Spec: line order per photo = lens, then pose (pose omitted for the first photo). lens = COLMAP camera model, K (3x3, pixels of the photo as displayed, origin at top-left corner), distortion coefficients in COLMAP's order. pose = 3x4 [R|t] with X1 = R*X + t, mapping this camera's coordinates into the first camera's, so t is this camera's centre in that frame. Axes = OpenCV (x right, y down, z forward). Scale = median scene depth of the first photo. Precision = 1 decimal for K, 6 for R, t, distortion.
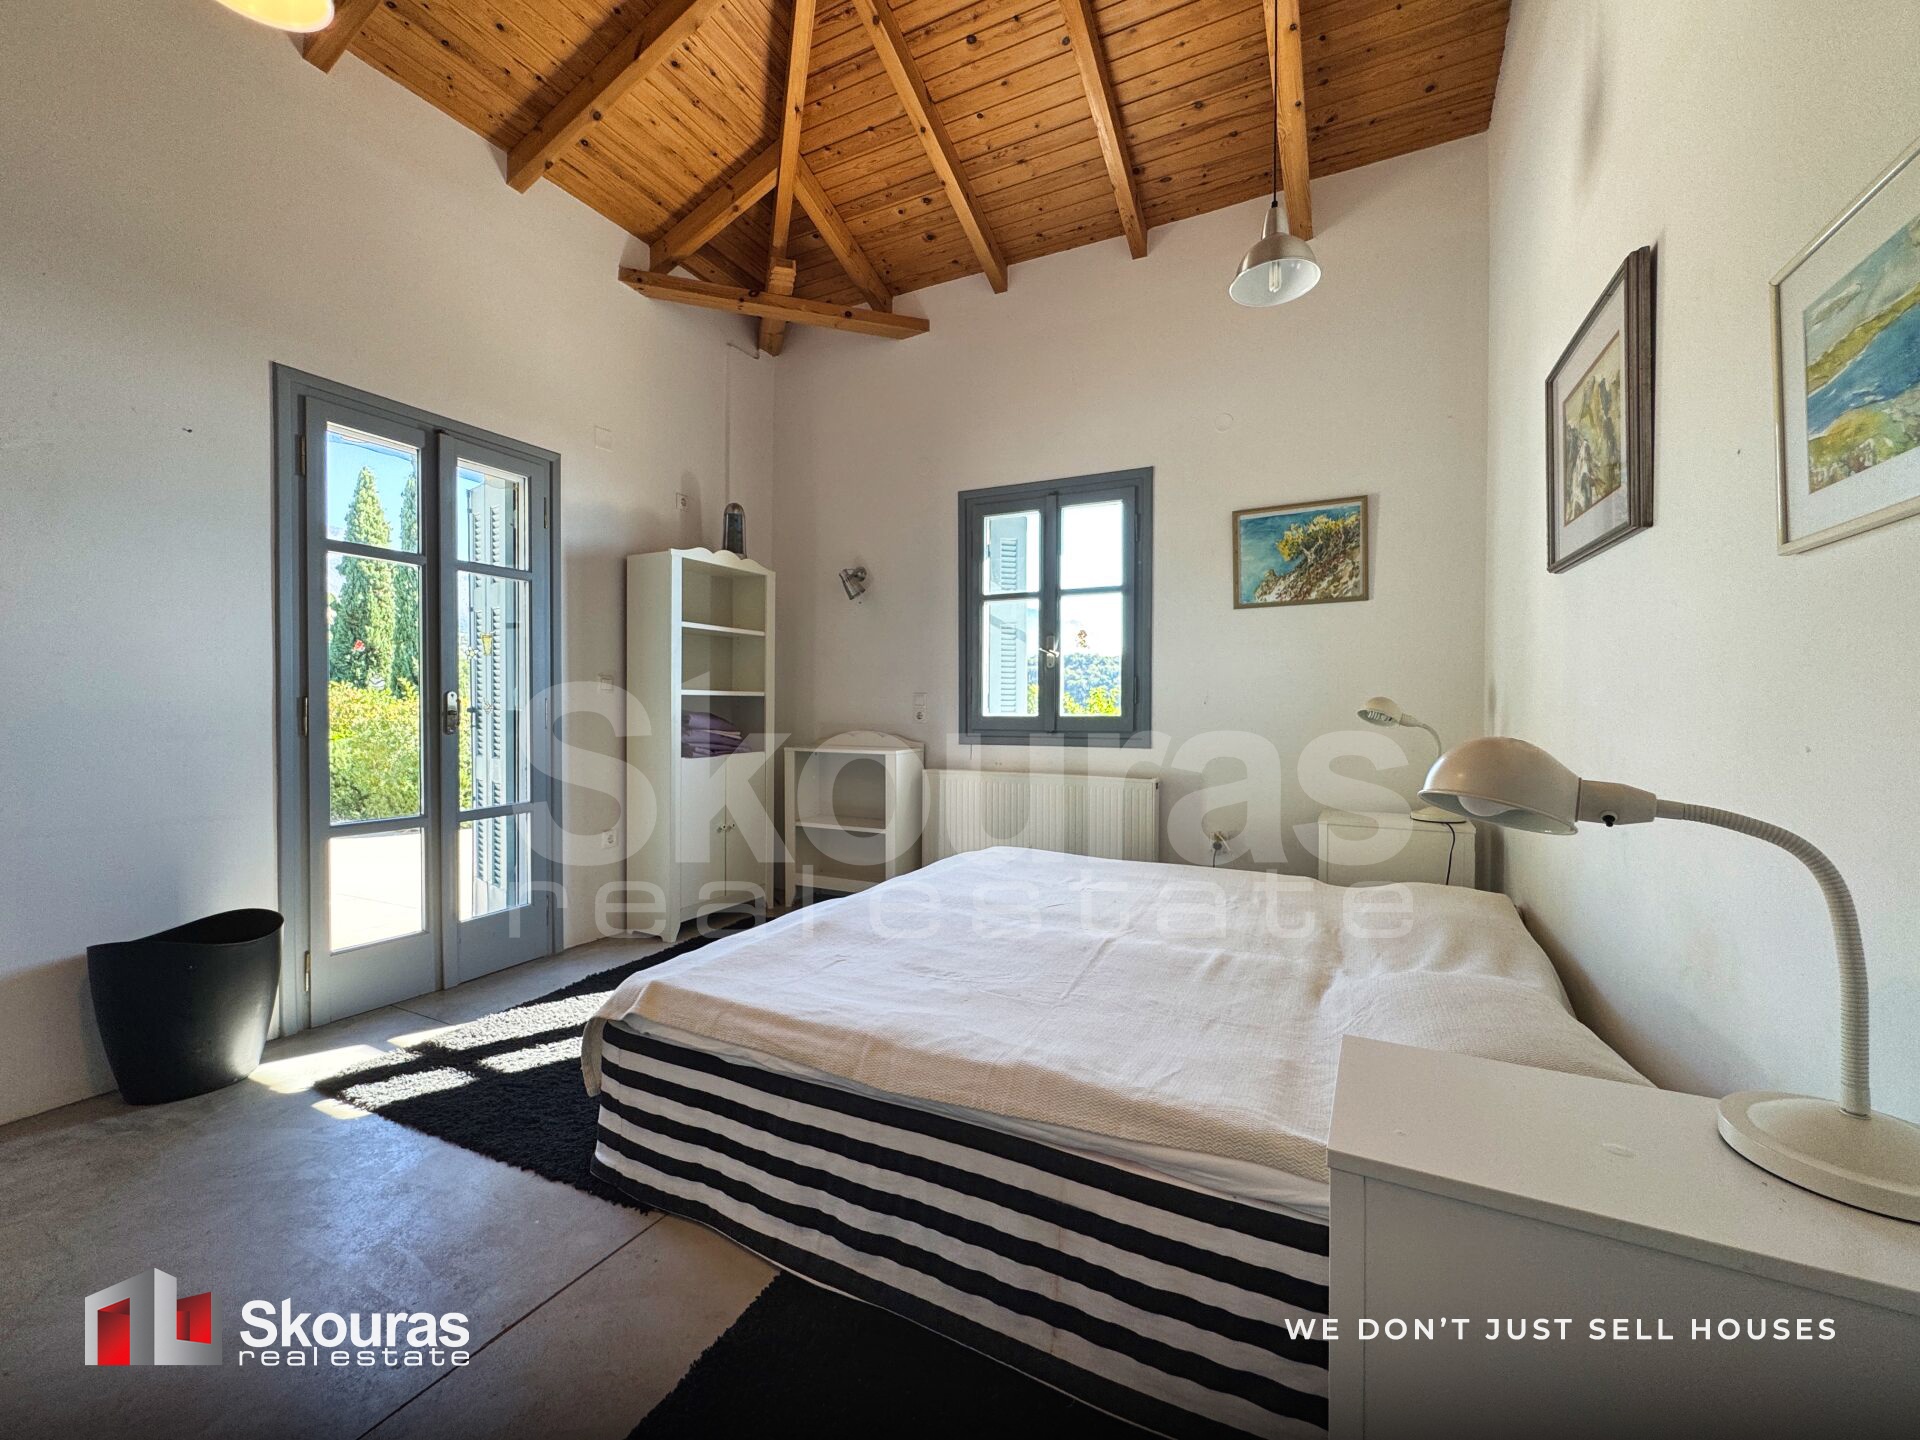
lens RADIAL K [[774.3, 0, 969.6], [0, 774.3, 710.3], [0, 0, 1]] dist [-0.003075, -0.000200]
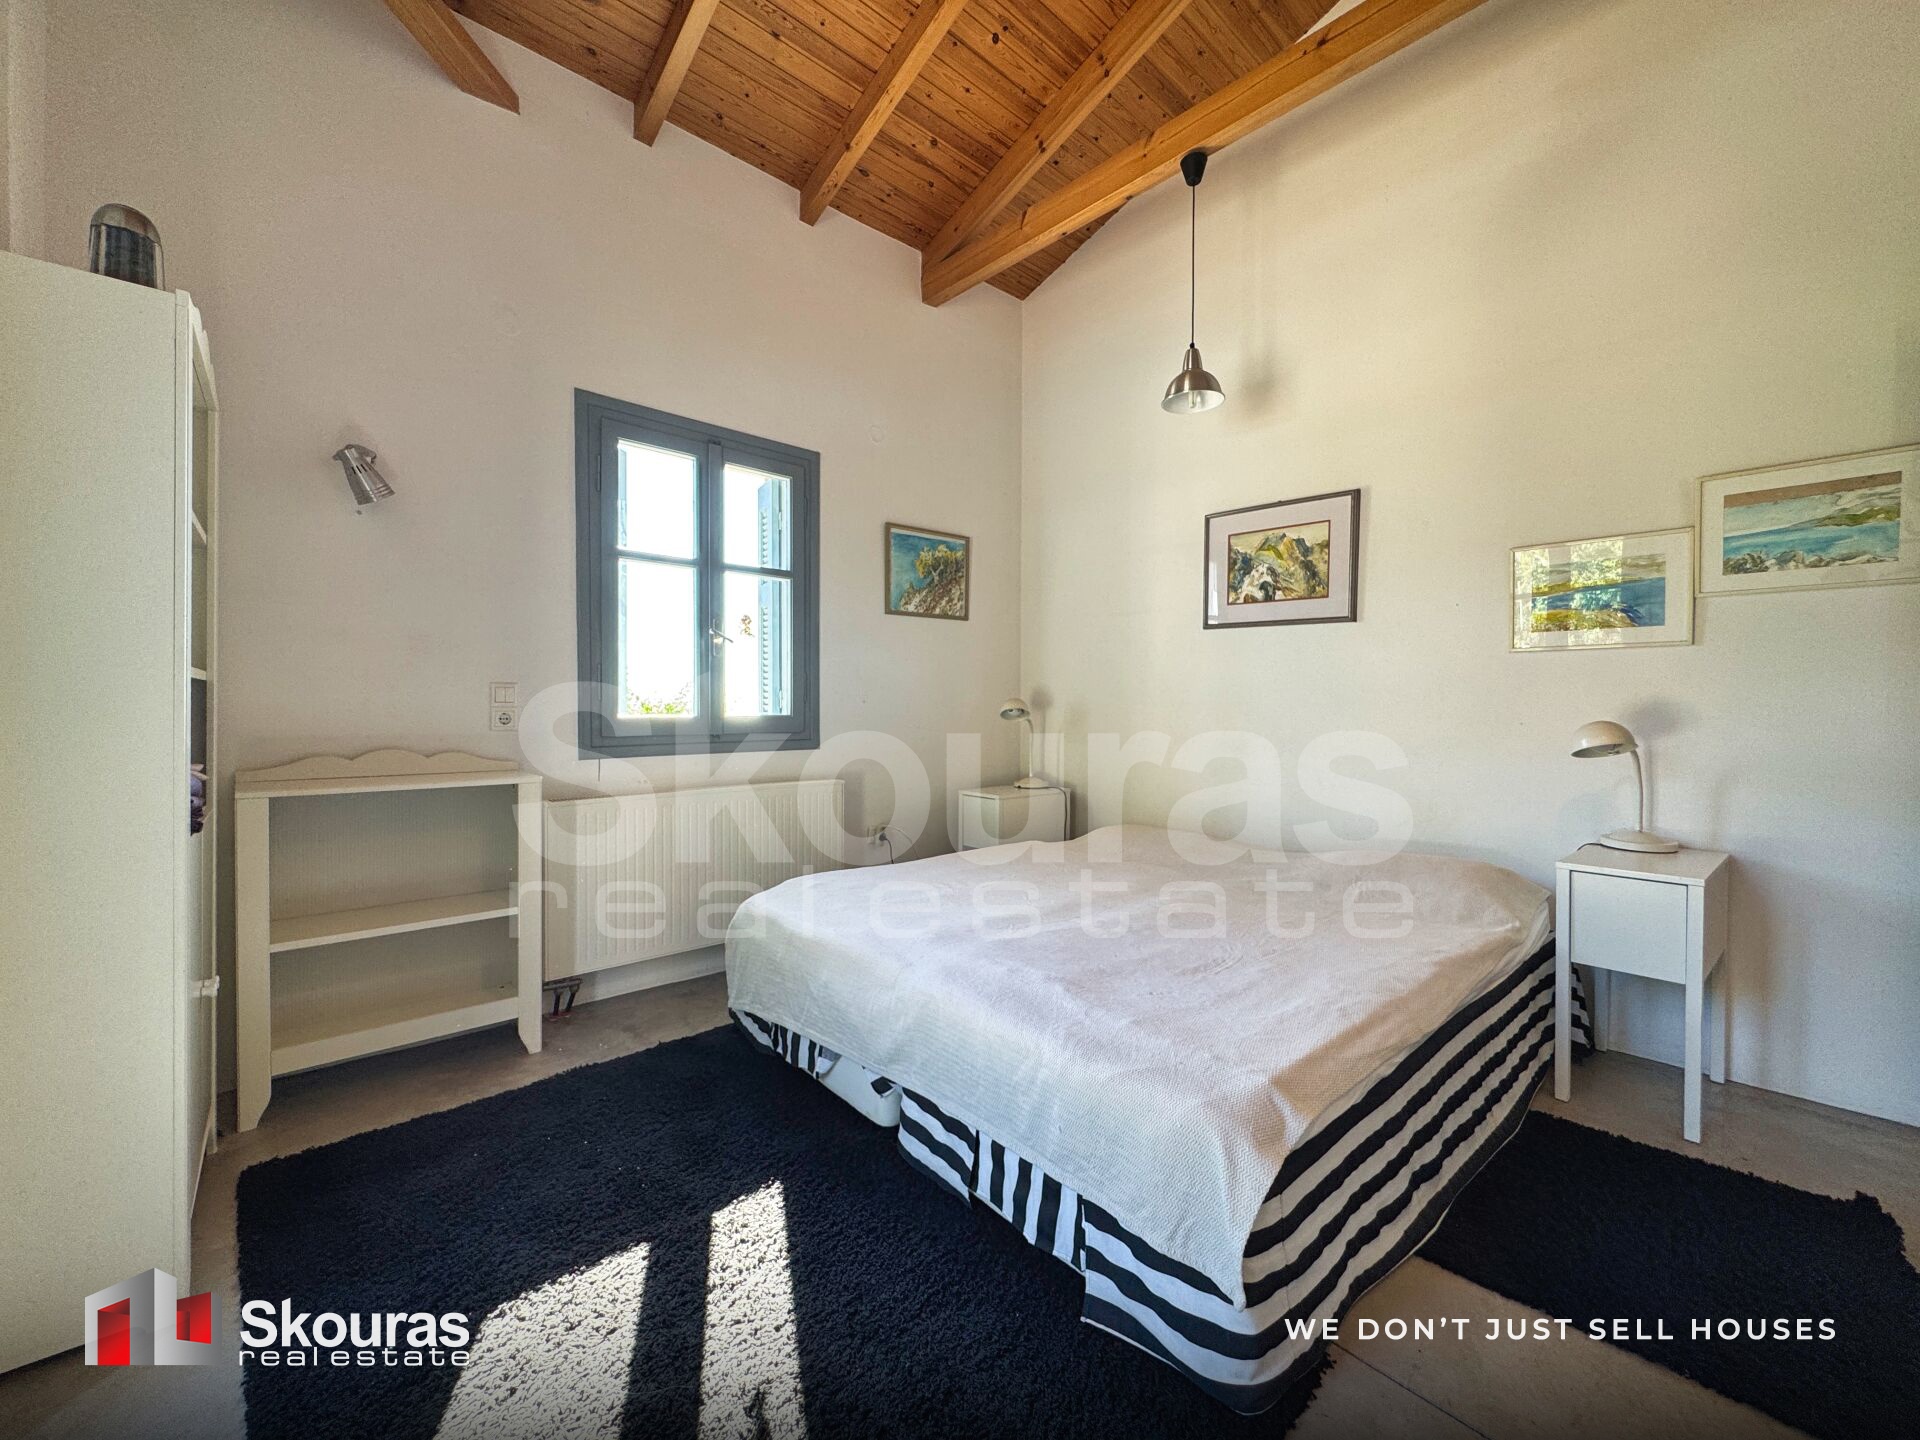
lens RADIAL K [[774.3, 0, 970.1], [0, 774.3, 708.0], [0, 0, 1]] dist [-0.003075, -0.000200]
pose [[0.359417, -0.002477, 0.933174, -0.593436], [0.001545, 0.999997, 0.002059, -0.003330], [-0.933176, 0.000702, 0.359419, 0.494863]]
